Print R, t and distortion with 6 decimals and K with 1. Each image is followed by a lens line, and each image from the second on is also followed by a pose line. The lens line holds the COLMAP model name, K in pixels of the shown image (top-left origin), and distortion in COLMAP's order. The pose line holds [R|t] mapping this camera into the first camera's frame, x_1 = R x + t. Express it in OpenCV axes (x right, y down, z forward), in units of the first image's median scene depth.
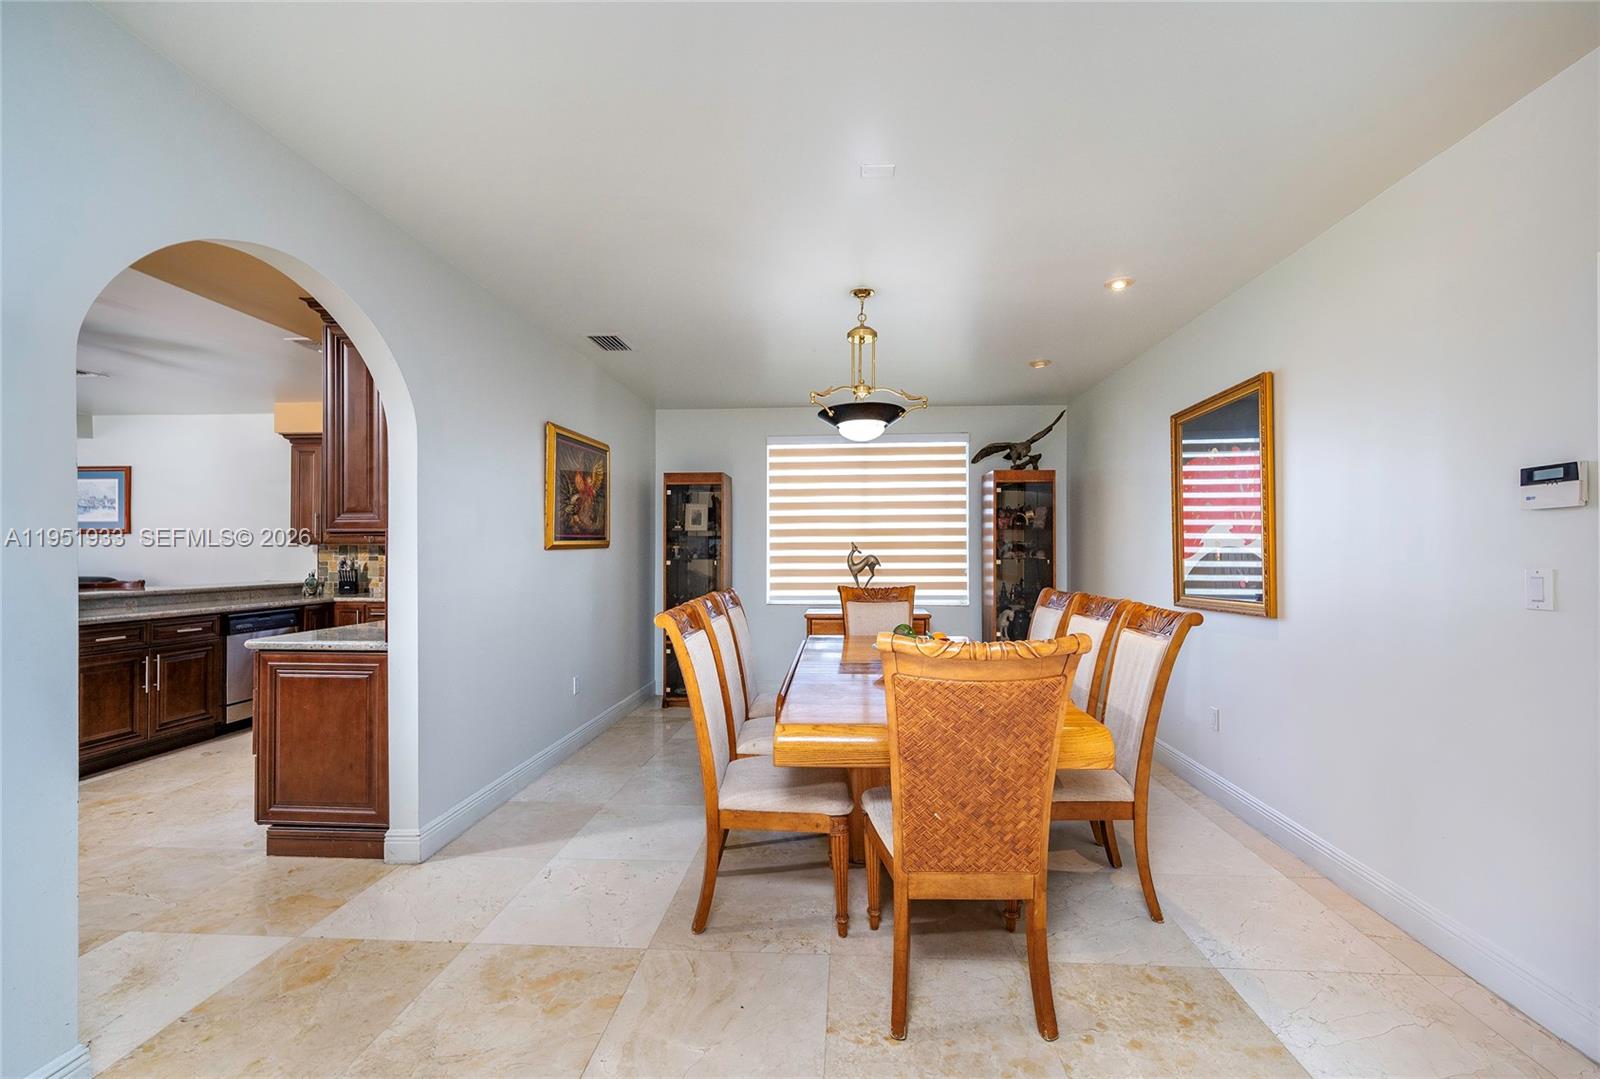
lens RADIAL K [[659.3, 0, 841.1], [0, 659.3, 552.0], [0, 0, 1]] dist [-0.001688, -0.000147]
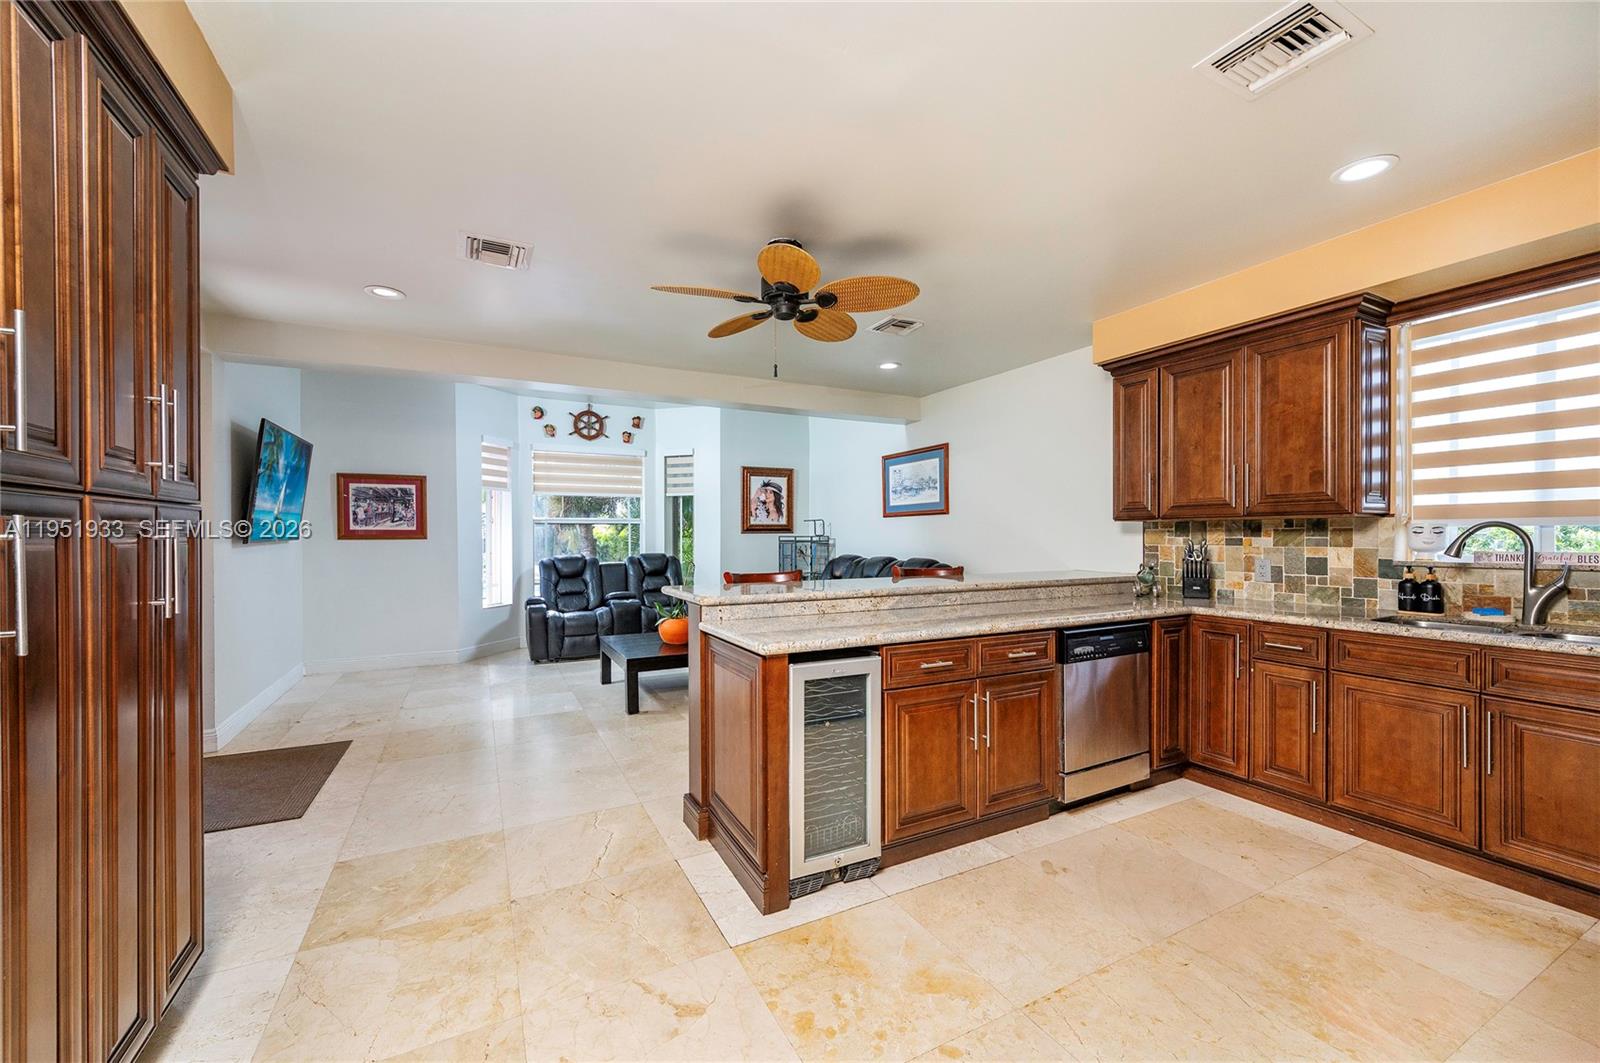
lens RADIAL K [[649.7, 0, 783.0], [0, 649.7, 537.4], [0, 0, 1]] dist [-0.000822, -0.000051]
pose [[0.485593, 0.000469, -0.874185, -0.419851], [0.006174, 0.999973, 0.003965, 0.000871], [0.874163, -0.007322, 0.485577, 0.374612]]
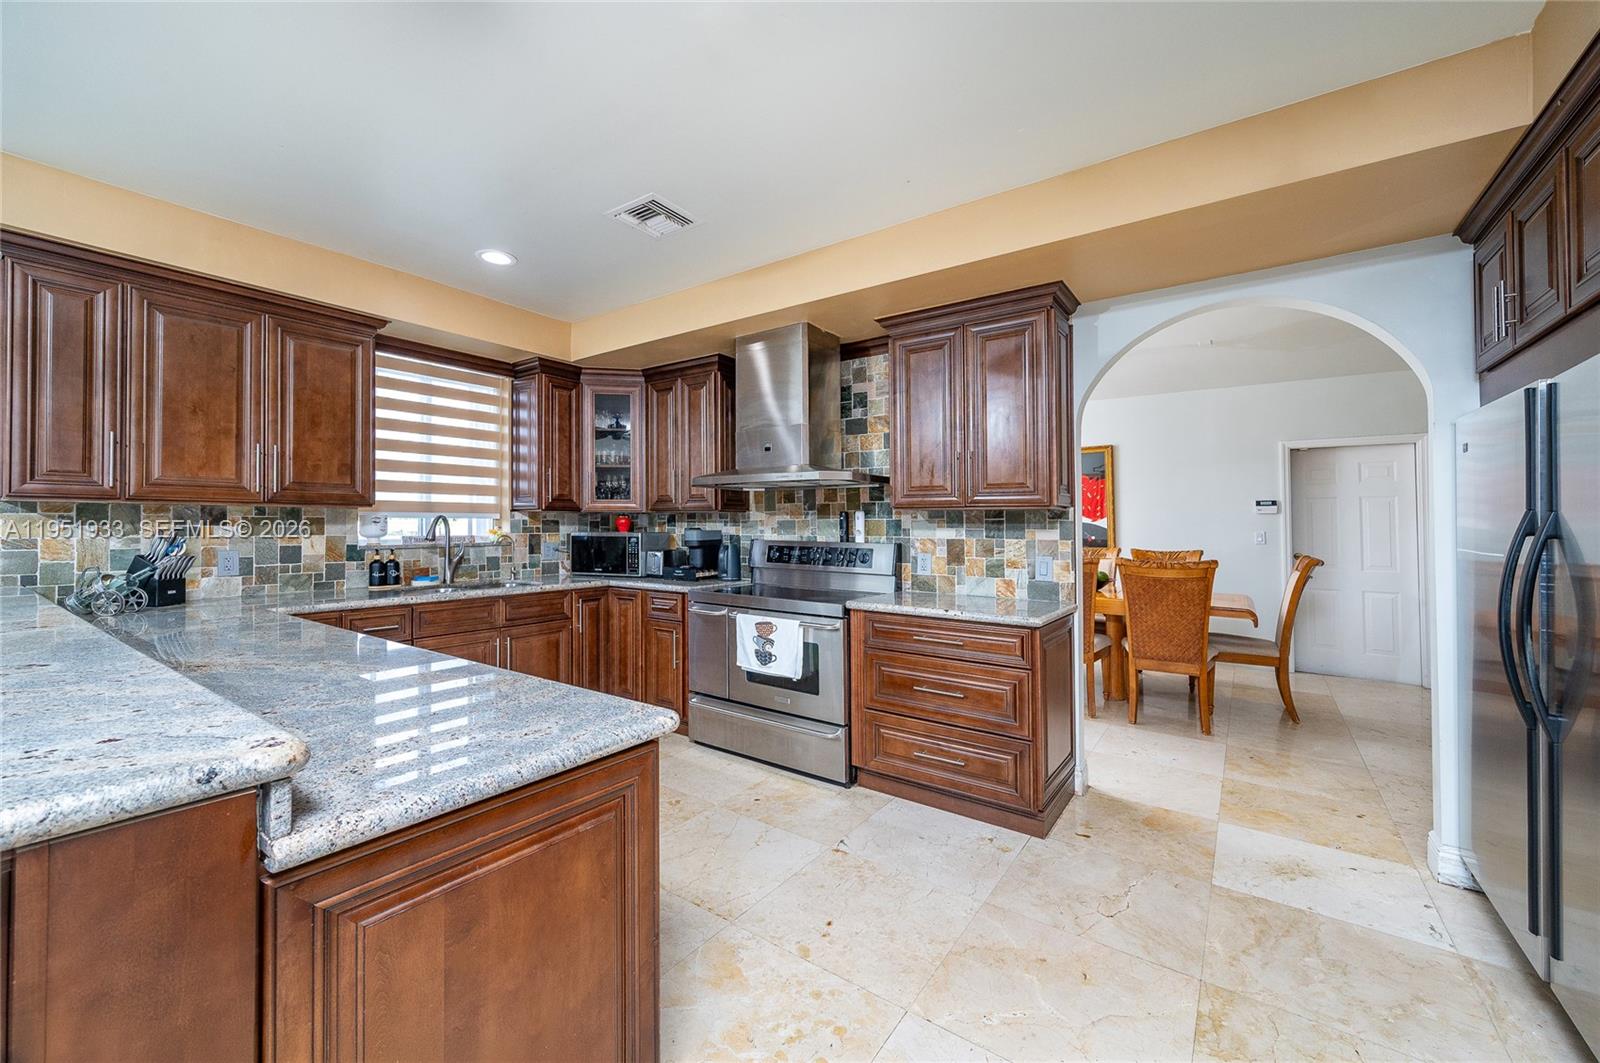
lens RADIAL K [[635.3, 0, 757.9], [0, 635.3, 512.3], [0, 0, 1]] dist [-0.000331, 0.000029]
pose [[0.565072, 0.017876, 0.824848, -0.929187], [-0.007545, 0.999835, -0.016500, -0.000031], [-0.825007, 0.003100, 0.565114, 0.402923]]
